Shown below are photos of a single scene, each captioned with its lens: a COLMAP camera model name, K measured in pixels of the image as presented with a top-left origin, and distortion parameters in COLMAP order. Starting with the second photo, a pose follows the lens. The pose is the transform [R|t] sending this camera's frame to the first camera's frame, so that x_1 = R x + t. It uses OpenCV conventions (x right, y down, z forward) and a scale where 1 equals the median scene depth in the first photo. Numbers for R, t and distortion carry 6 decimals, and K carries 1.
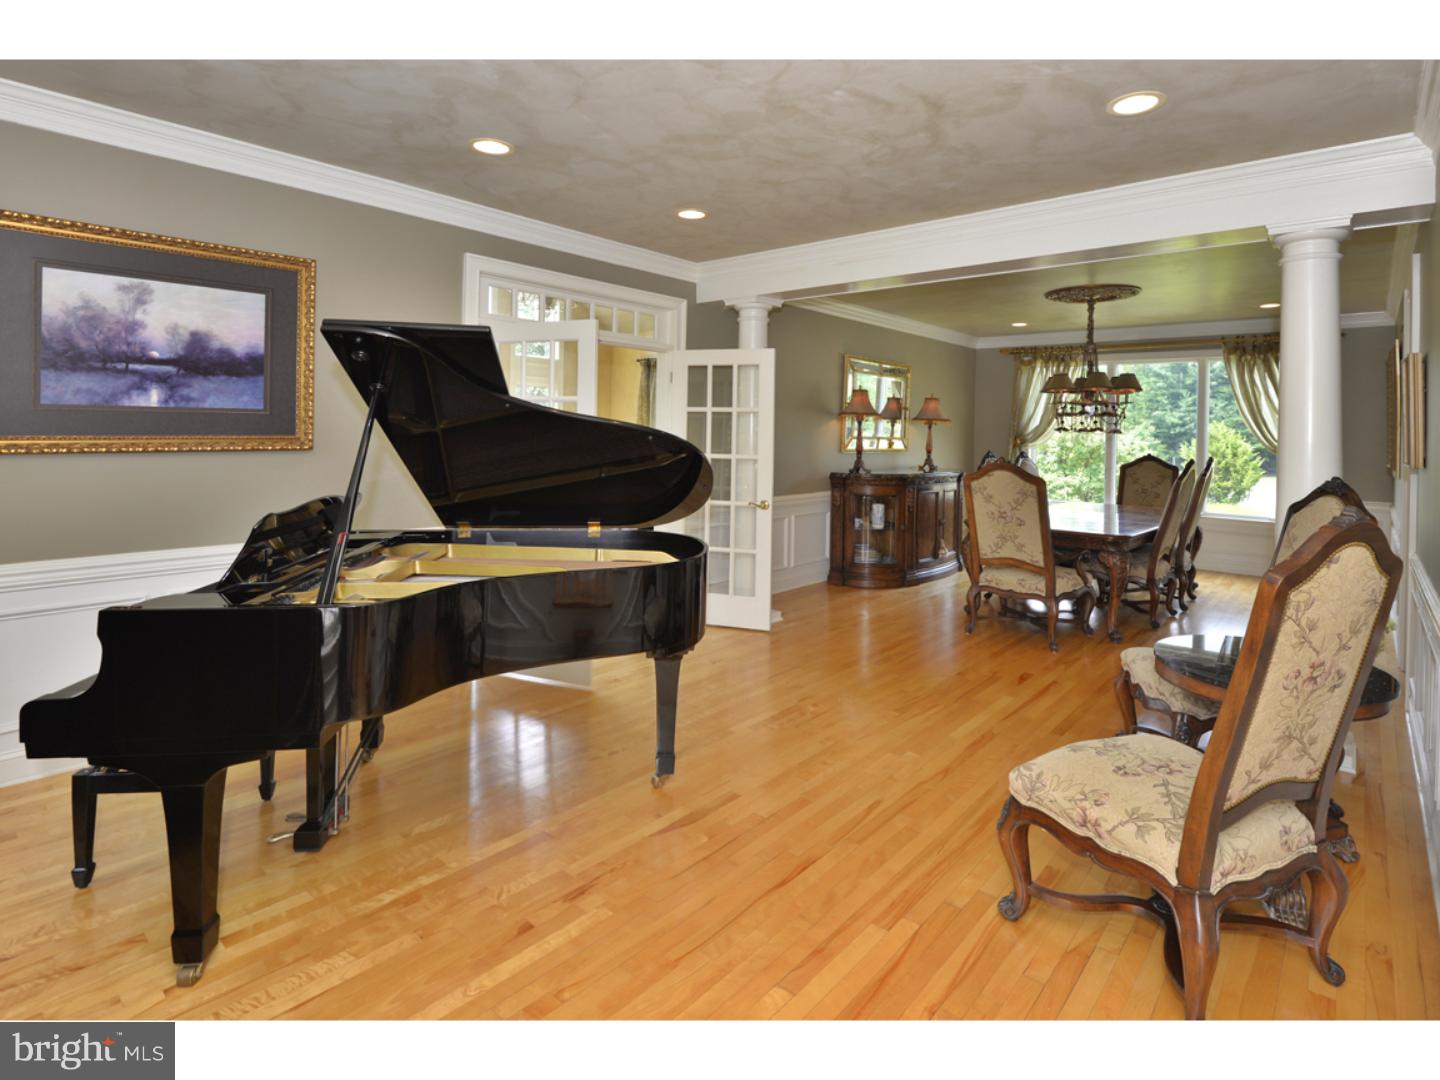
lens RADIAL K [[960.6, 0, 720.0], [0, 960.6, 540.0], [0, 0, 1]] dist [-0.006367, -0.005453]
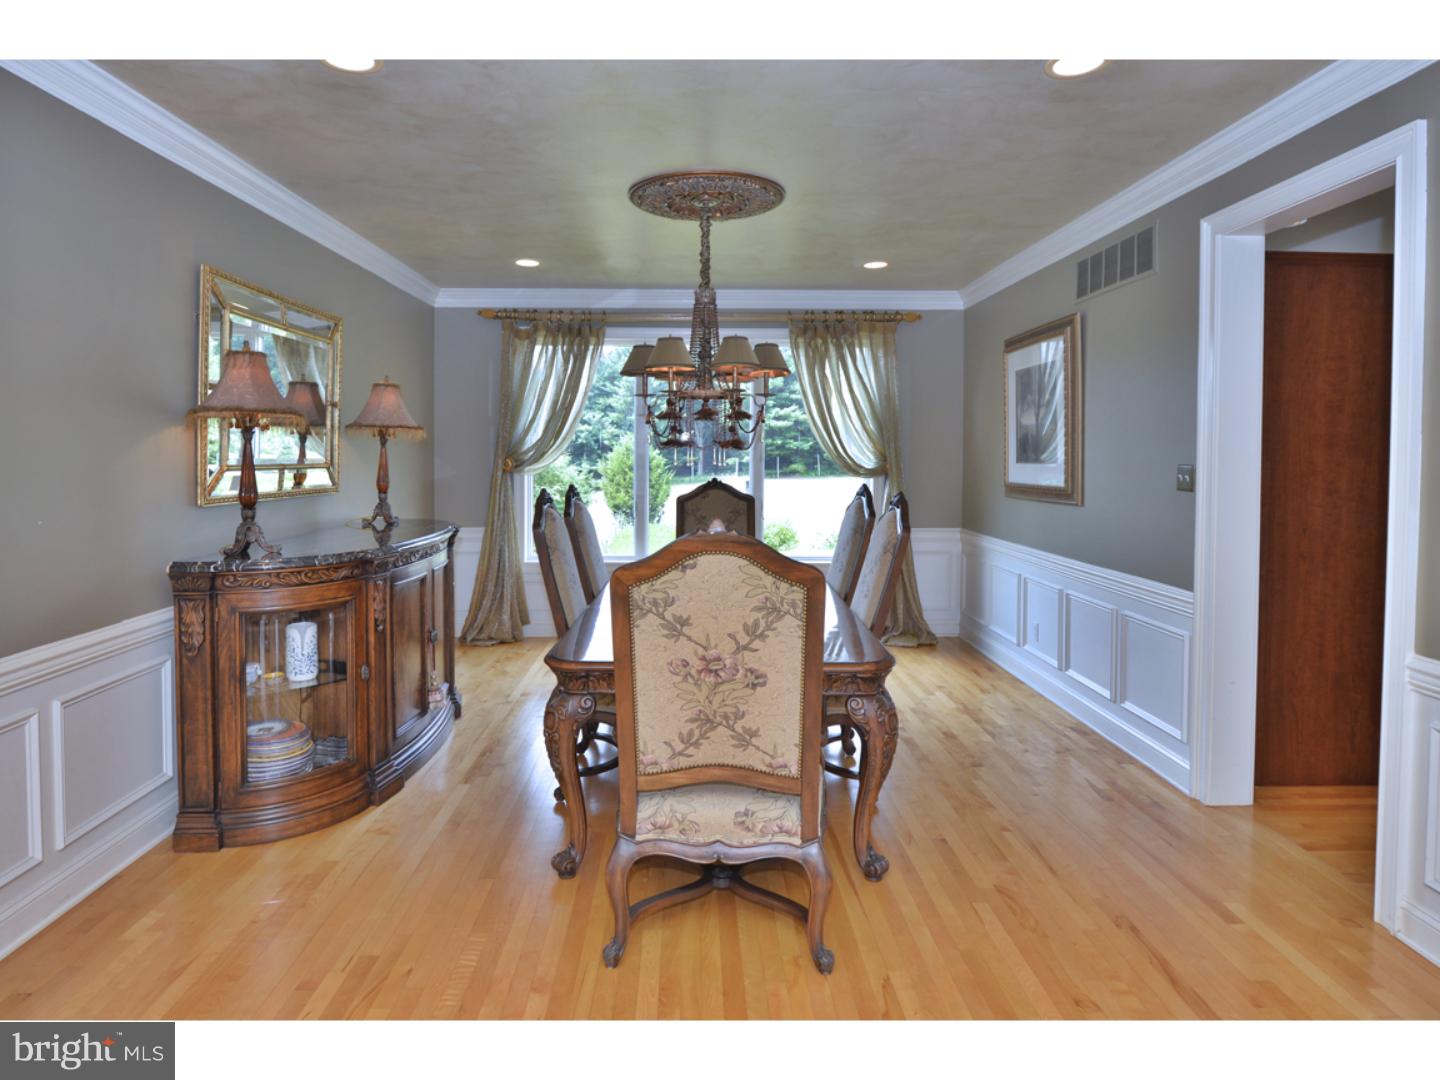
lens RADIAL K [[927.2, 0, 717.3], [0, 927.2, 460.4], [0, 0, 1]] dist [-0.005547, -0.005490]
pose [[0.772895, -0.023097, 0.634113, 0.049859], [0.084129, 0.994245, -0.066328, -0.066923], [-0.628932, 0.104612, 0.770390, 0.565420]]
